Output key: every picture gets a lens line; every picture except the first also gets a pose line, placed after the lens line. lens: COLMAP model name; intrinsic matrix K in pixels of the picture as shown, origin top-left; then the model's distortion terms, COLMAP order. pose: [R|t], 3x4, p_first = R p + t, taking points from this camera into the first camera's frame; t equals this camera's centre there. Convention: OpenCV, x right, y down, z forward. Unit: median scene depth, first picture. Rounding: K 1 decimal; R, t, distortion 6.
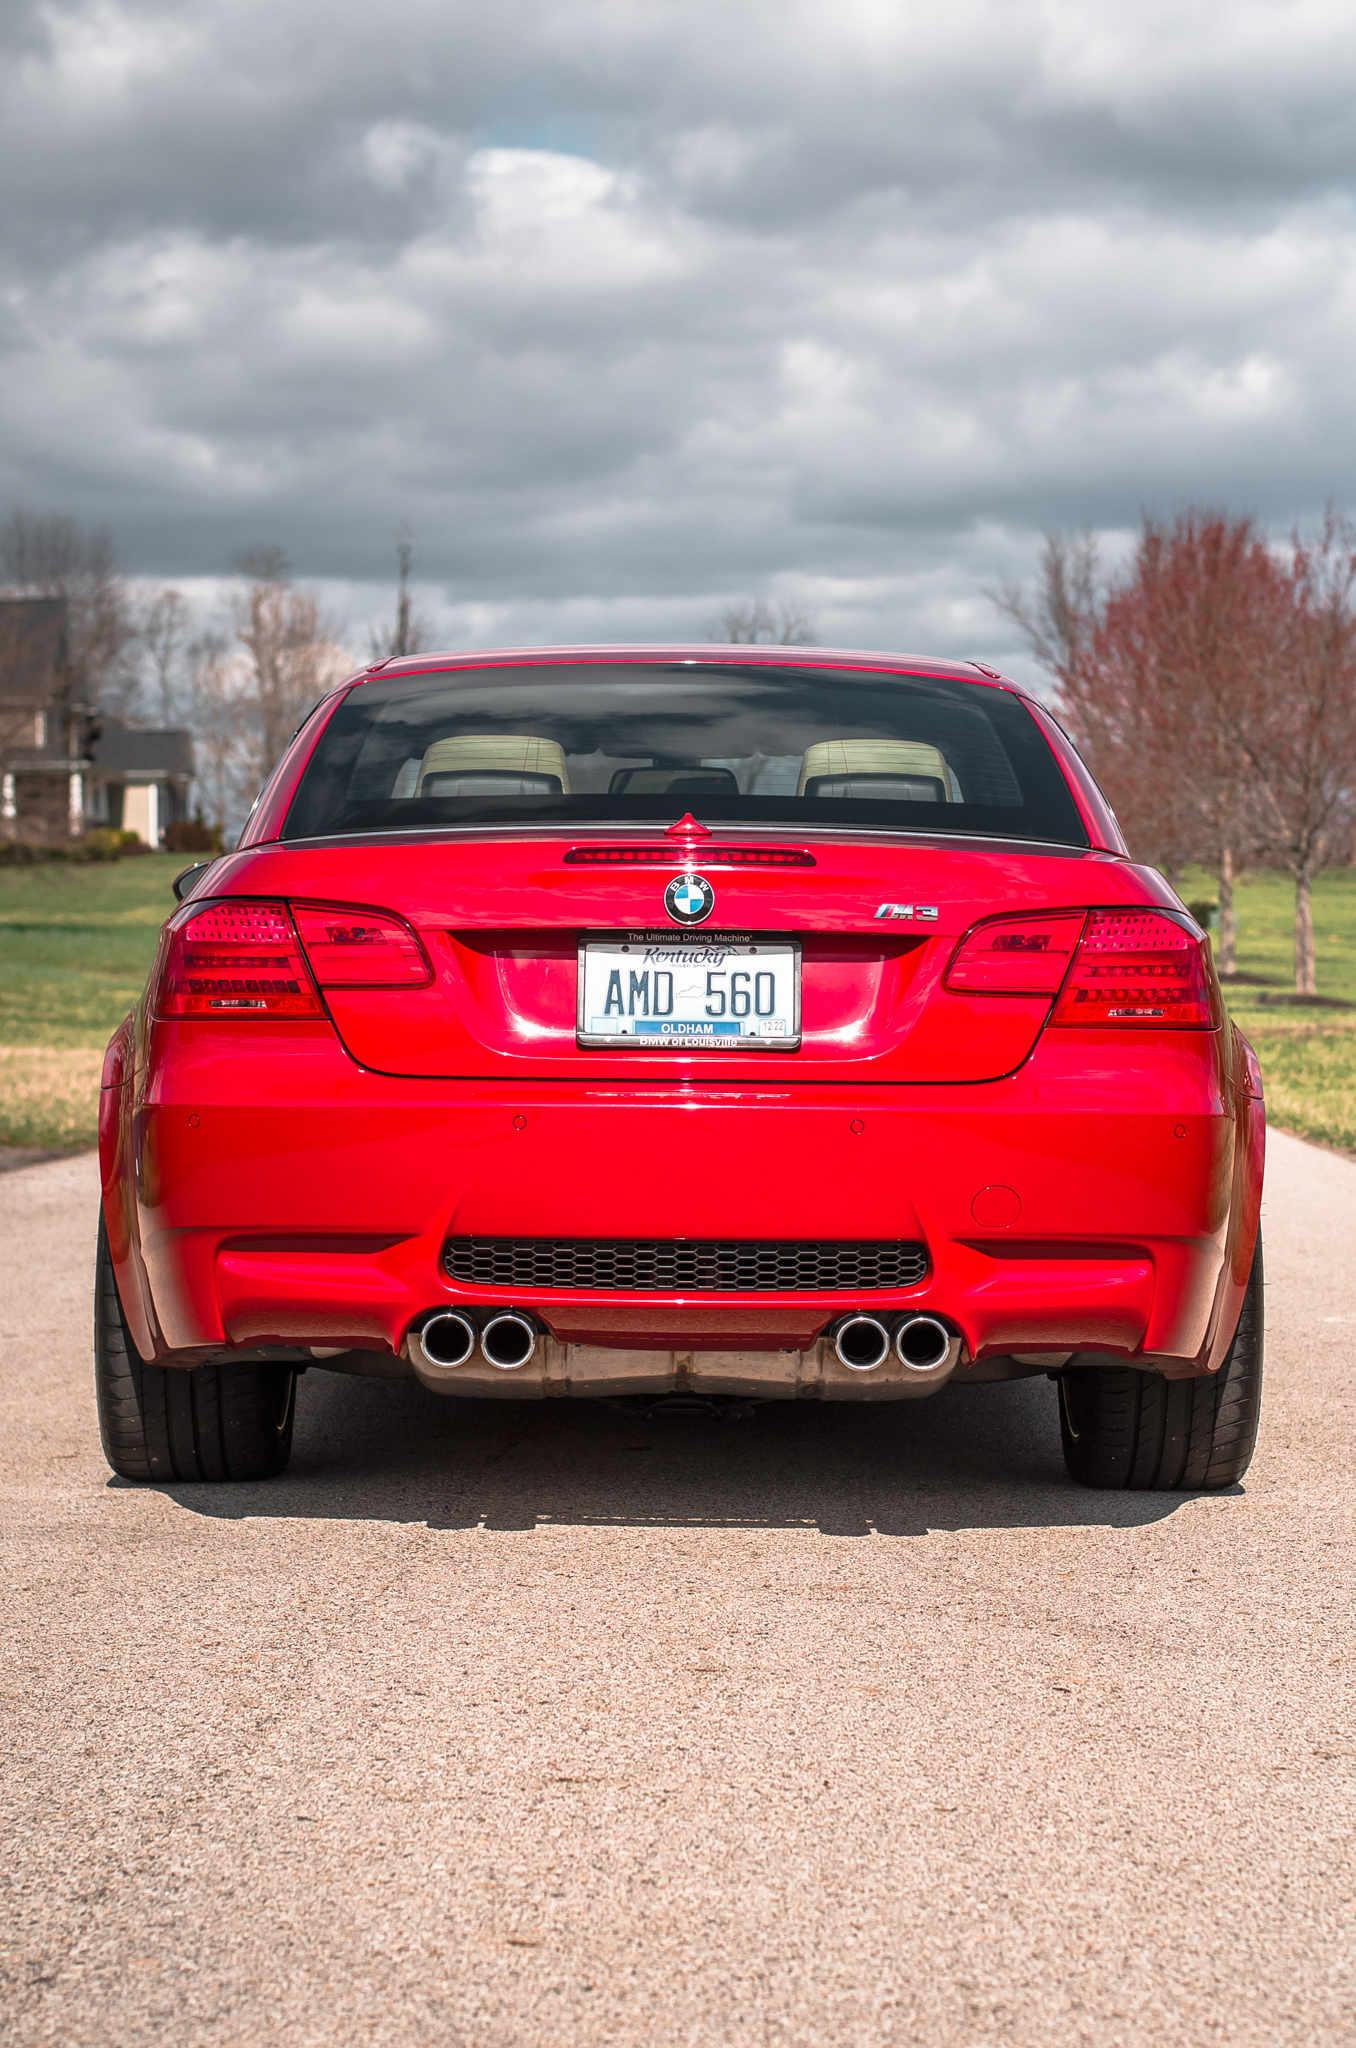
lens RADIAL K [[4783.9, 0, 680.2], [0, 4783.9, 1030.0], [0, 0, 1]] dist [-0.106295, 0.000000]
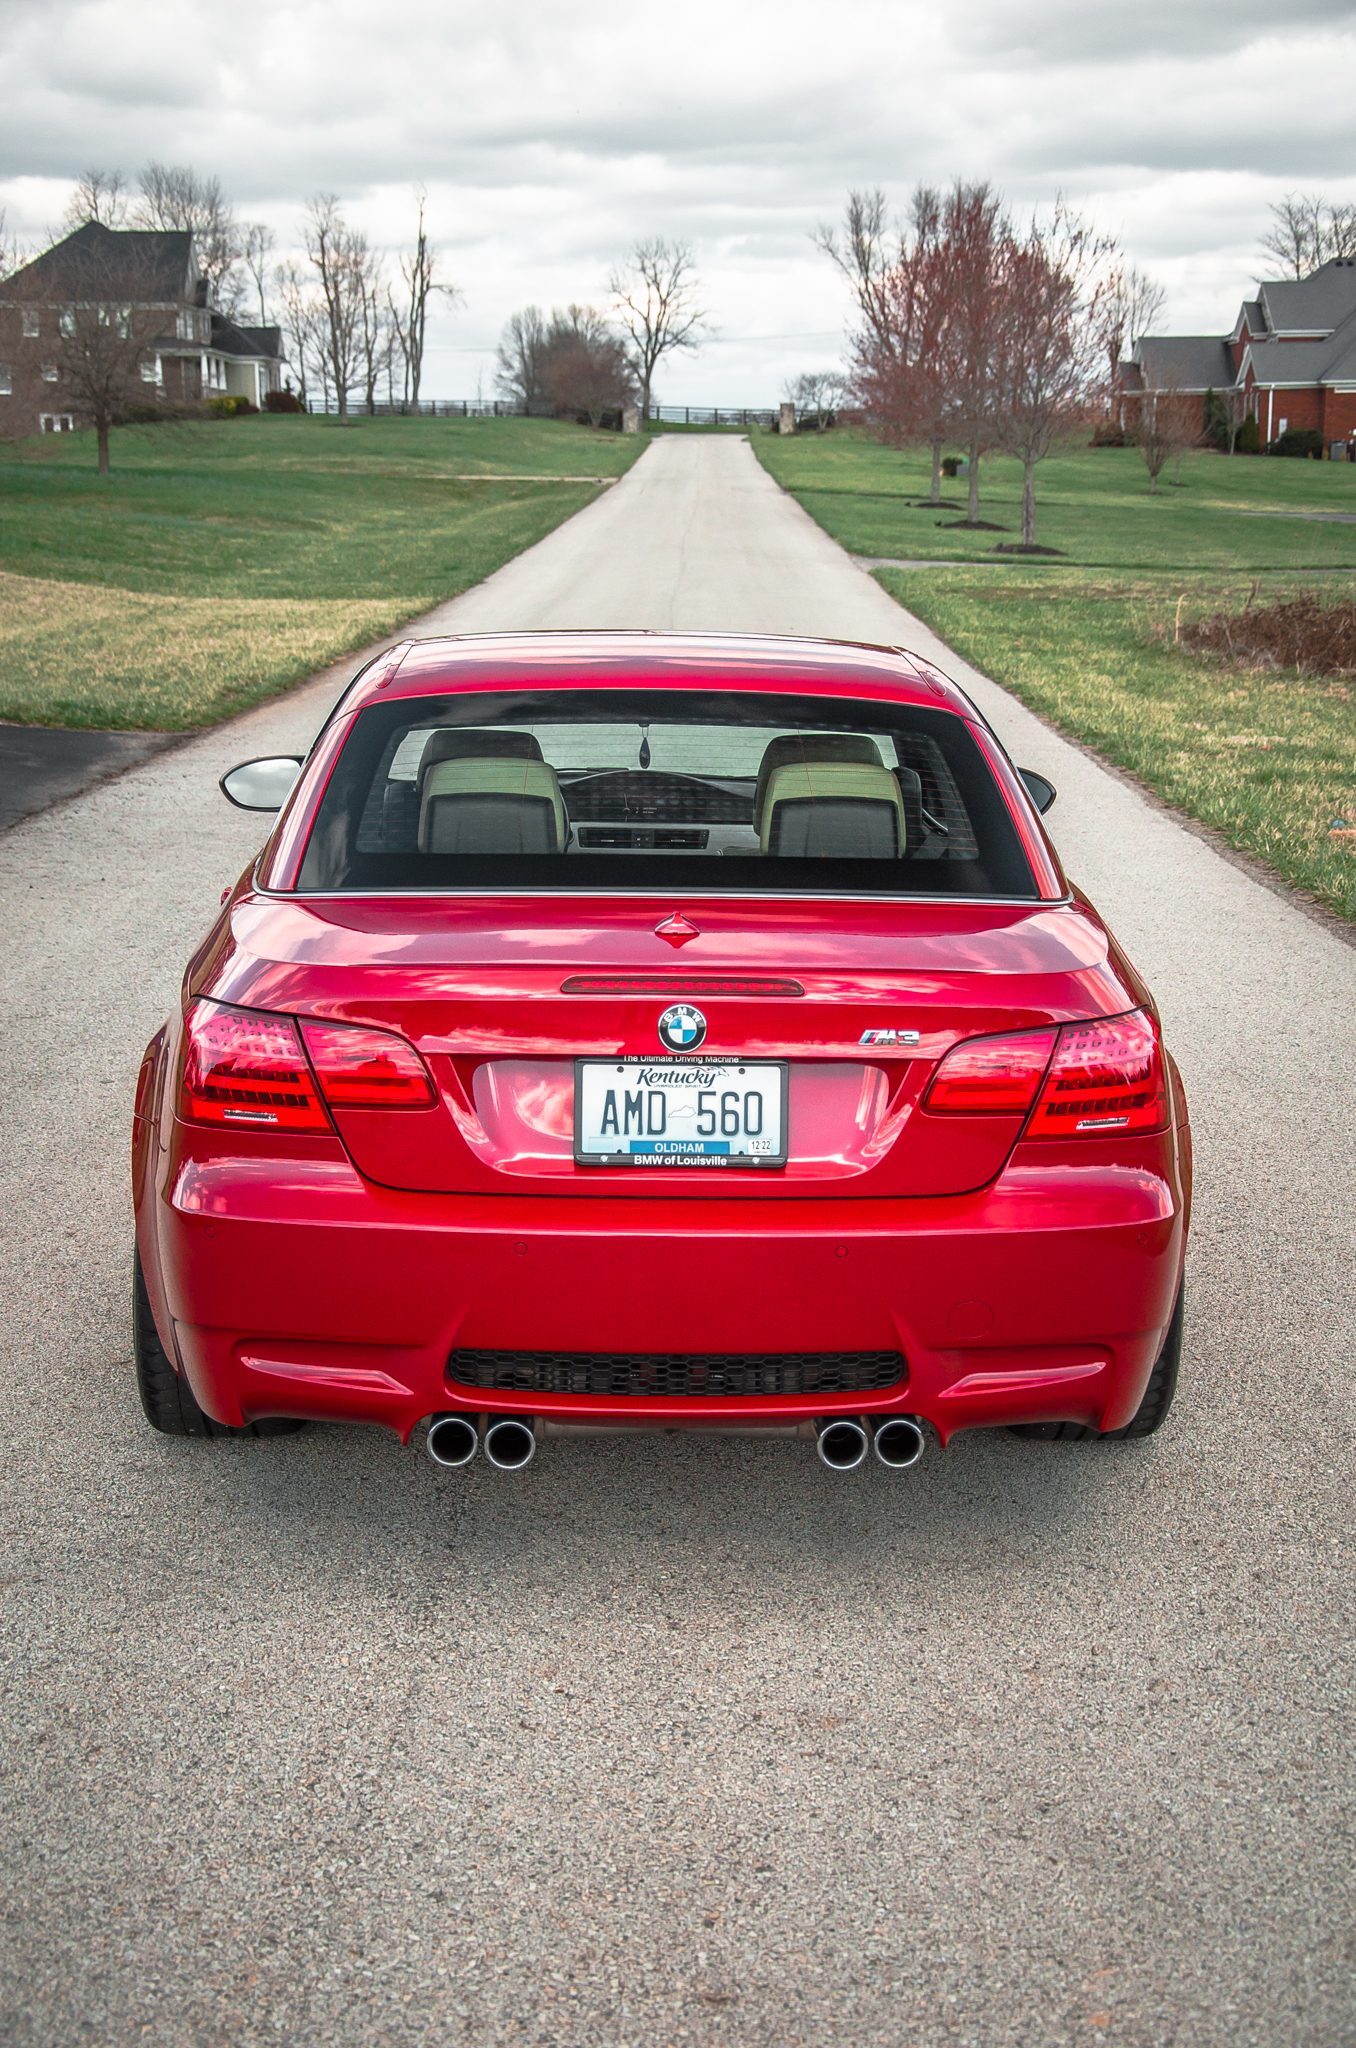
lens RADIAL K [[2946.9, 0, 681.5], [0, 2946.9, 1031.0], [0, 0, 1]] dist [0.226499, 0.000000]
pose [[0.999658, -0.001083, 0.026125, -0.014968], [-0.003555, 0.984236, 0.176825, -0.139800], [-0.025905, -0.176857, 0.983896, 0.363417]]
